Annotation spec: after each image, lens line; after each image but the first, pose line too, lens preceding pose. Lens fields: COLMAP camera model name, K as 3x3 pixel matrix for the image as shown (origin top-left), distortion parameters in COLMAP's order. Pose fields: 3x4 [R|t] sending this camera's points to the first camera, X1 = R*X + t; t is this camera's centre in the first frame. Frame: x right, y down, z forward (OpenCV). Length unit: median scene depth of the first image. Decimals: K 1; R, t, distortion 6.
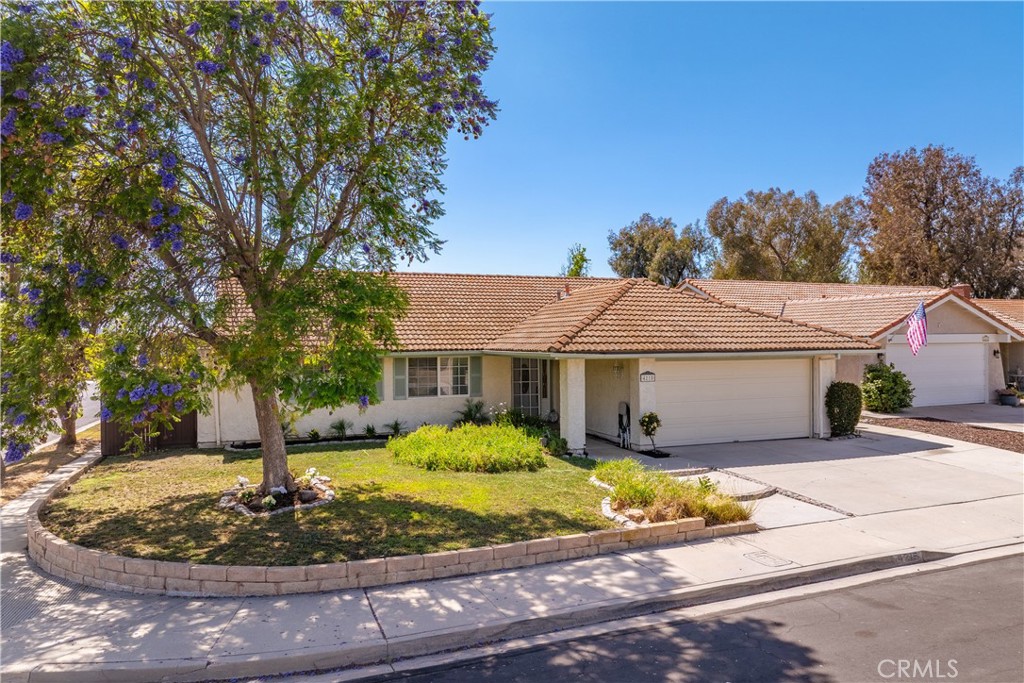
lens RADIAL K [[723.1, 0, 512.0], [0, 723.1, 341.5], [0, 0, 1]] dist [-0.042756, 0.002477]
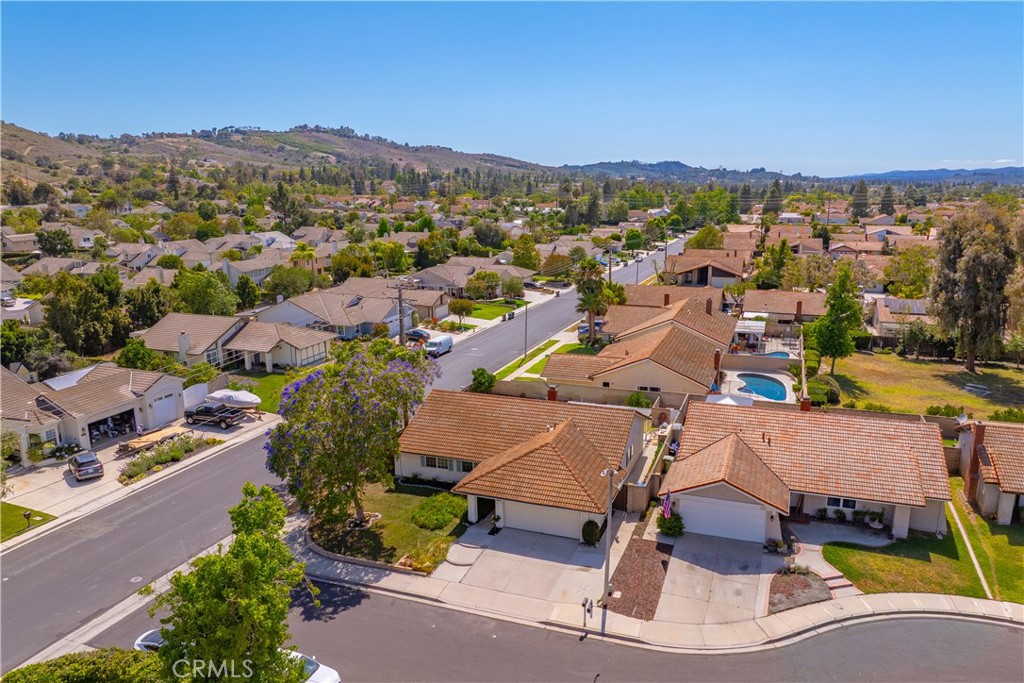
lens RADIAL K [[723.1, 0, 512.0], [0, 723.1, 341.5], [0, 0, 1]] dist [-0.042756, 0.002477]
pose [[0.748109, 0.146582, -0.647183, 1.890662], [0.007835, 0.973278, 0.229497, -1.149297], [0.663529, -0.176759, 0.726970, -0.768022]]
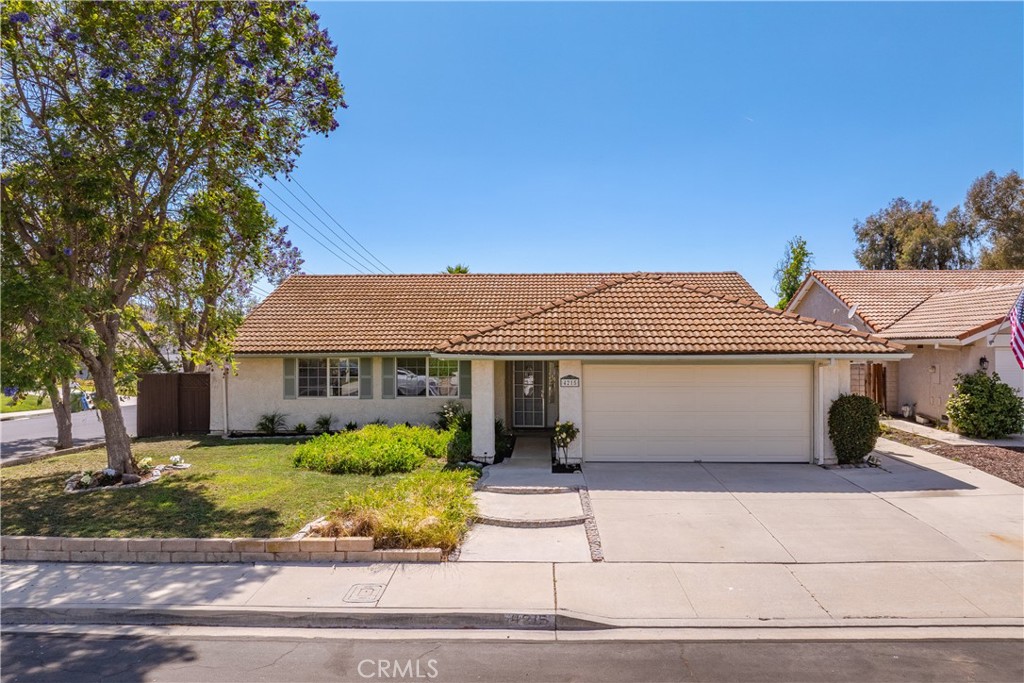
lens RADIAL K [[723.1, 0, 512.0], [0, 723.1, 341.5], [0, 0, 1]] dist [-0.042756, 0.002477]
pose [[0.919246, 0.002369, -0.393676, 0.496131], [-0.004197, 0.999984, -0.003784, 0.003643], [0.393660, 0.005131, 0.919242, 0.162795]]
